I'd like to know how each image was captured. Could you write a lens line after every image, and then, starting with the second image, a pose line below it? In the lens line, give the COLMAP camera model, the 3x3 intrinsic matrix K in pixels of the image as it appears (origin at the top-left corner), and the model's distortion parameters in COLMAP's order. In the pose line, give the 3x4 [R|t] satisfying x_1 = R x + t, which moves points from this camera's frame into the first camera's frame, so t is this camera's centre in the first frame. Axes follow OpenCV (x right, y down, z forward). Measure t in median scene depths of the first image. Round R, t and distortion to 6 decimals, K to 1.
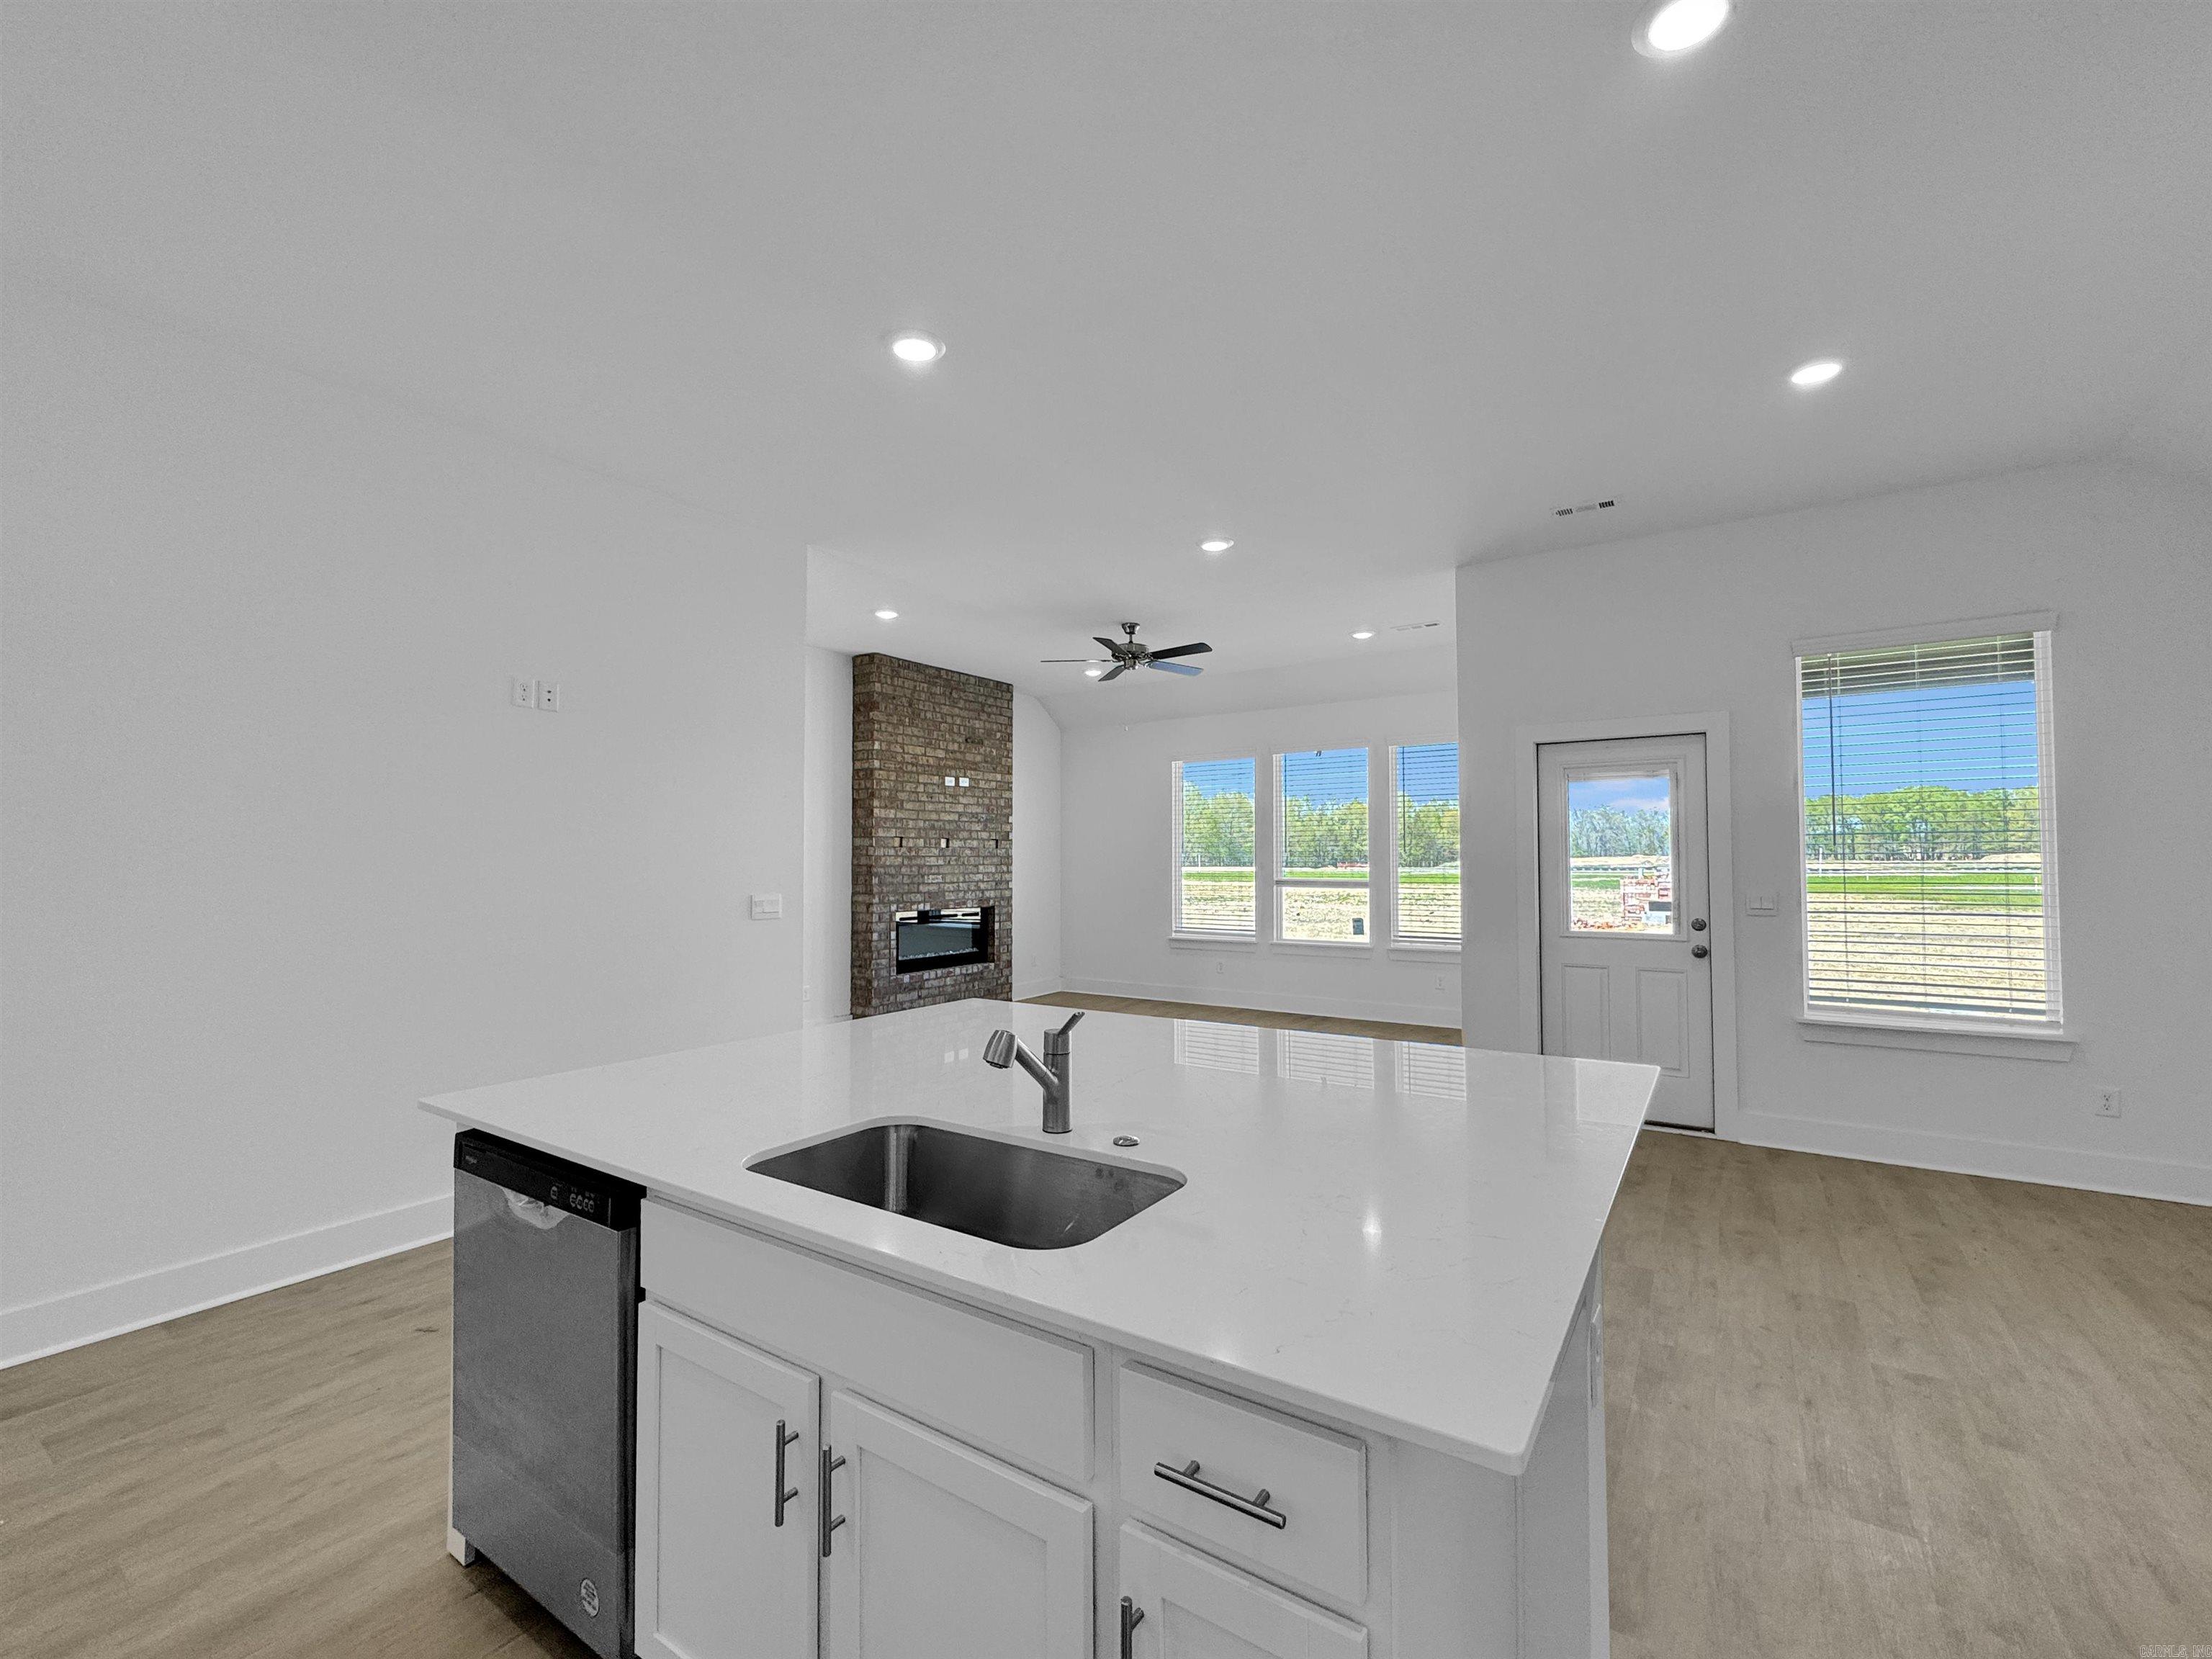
lens RADIAL K [[956.5, 0, 1091.2], [0, 956.5, 837.6], [0, 0, 1]] dist [-0.005132, 0.000913]
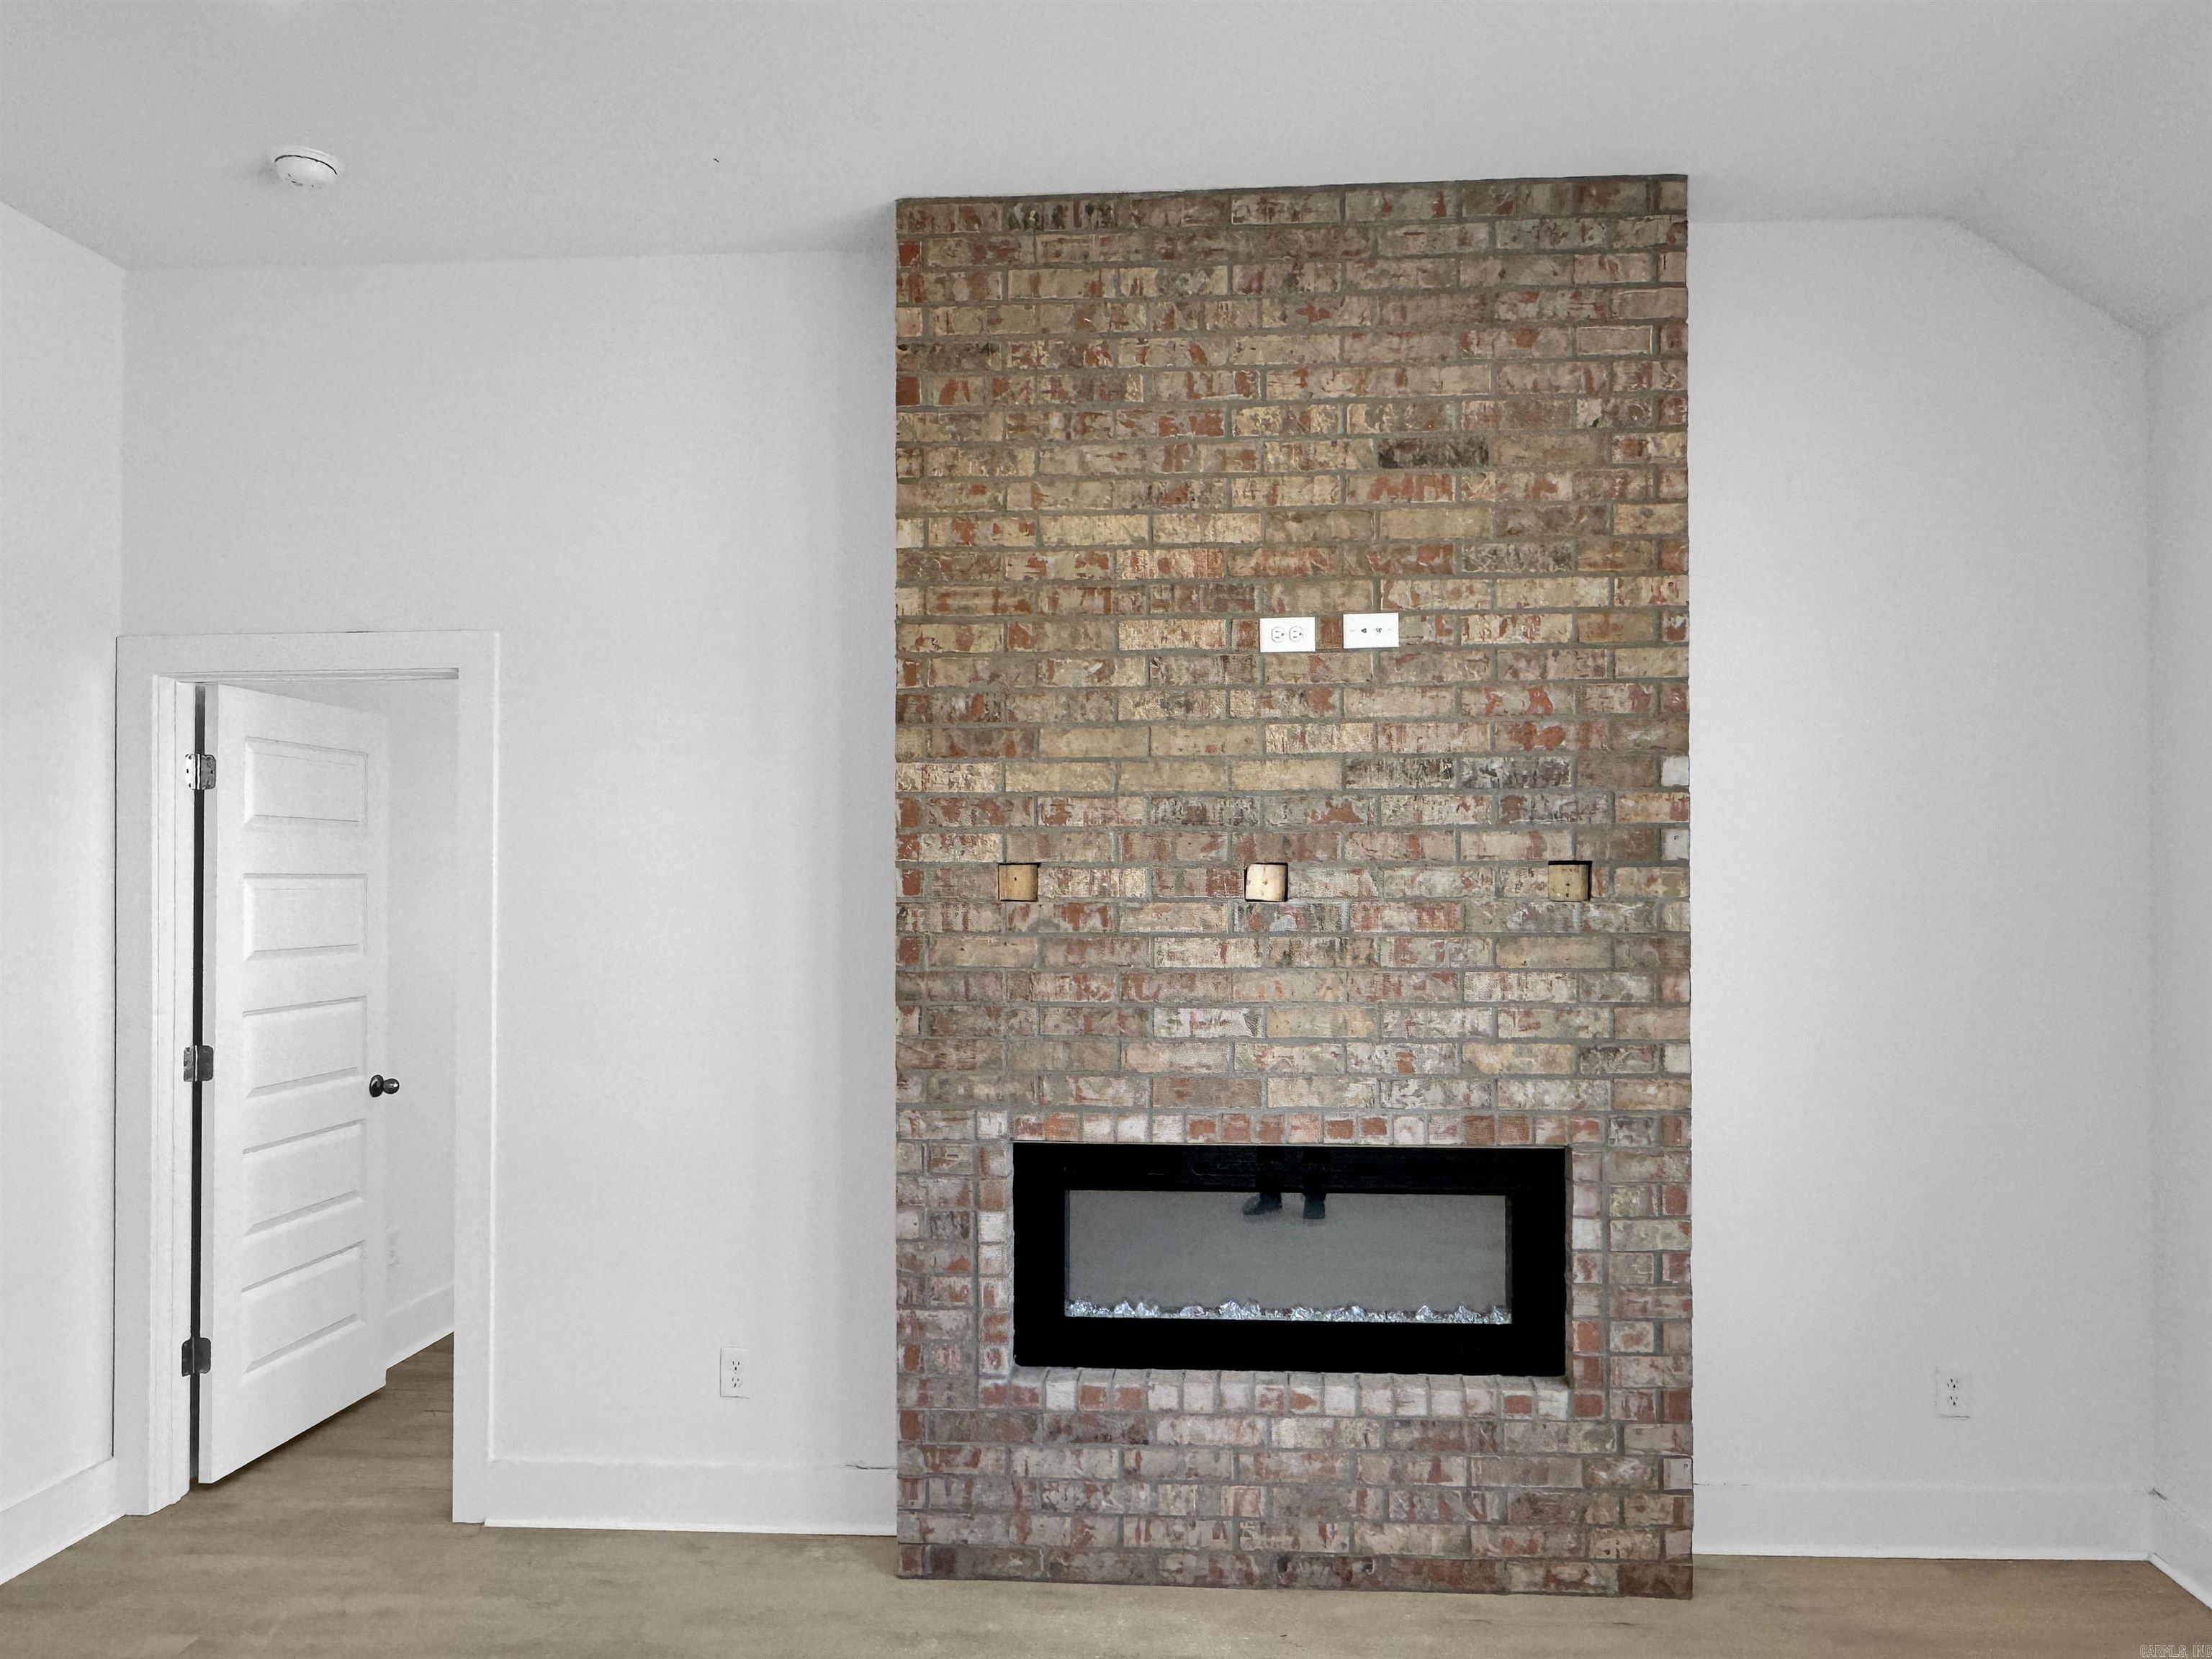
lens RADIAL K [[1516.4, 0, 1193.5], [0, 1516.4, 875.3], [0, 0, 1]] dist [-0.004030, 0.006298]
pose [[0.524356, -0.002086, -0.851497, 0.180102], [0.021390, 0.999714, 0.010722, -0.000665], [0.851231, -0.023835, 0.524250, 0.785539]]
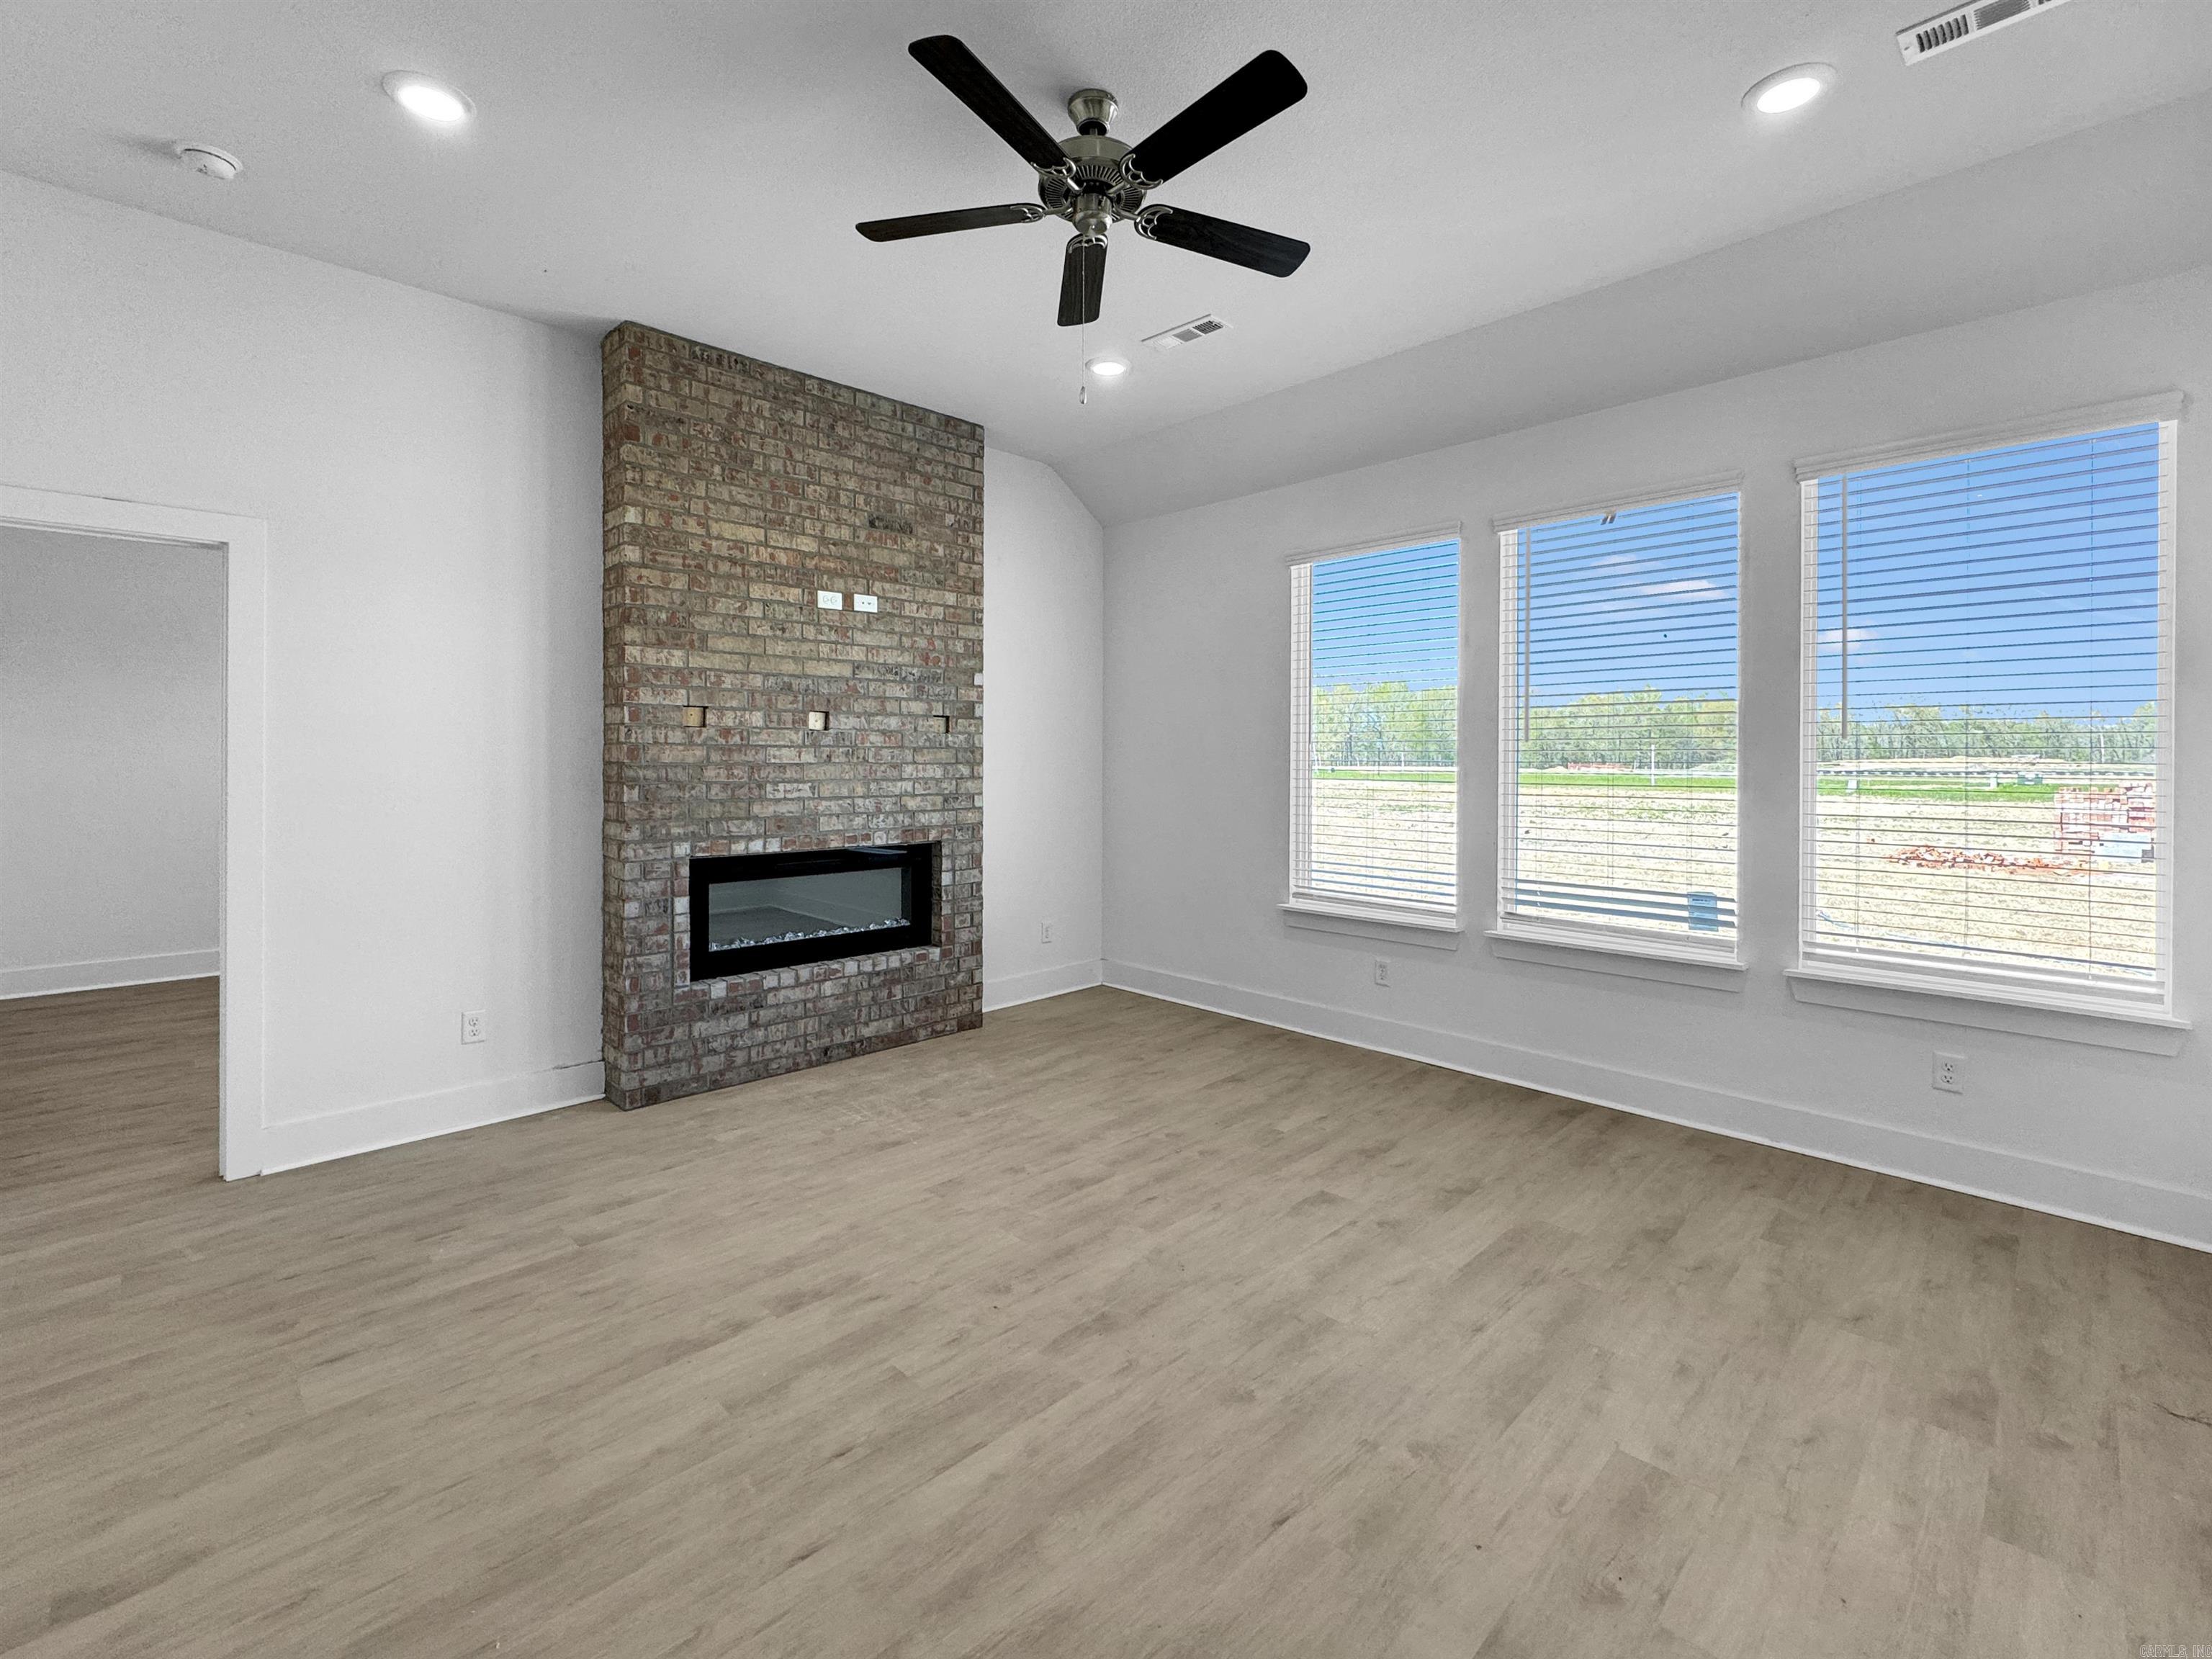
lens RADIAL K [[956.5, 0, 1110.0], [0, 956.5, 773.4], [0, 0, 1]] dist [-0.005132, 0.000913]
pose [[0.982476, 0.007830, -0.186227, 0.097898], [-0.000368, 0.999197, 0.040069, 0.013598], [0.186391, -0.039299, 0.981689, 0.531890]]
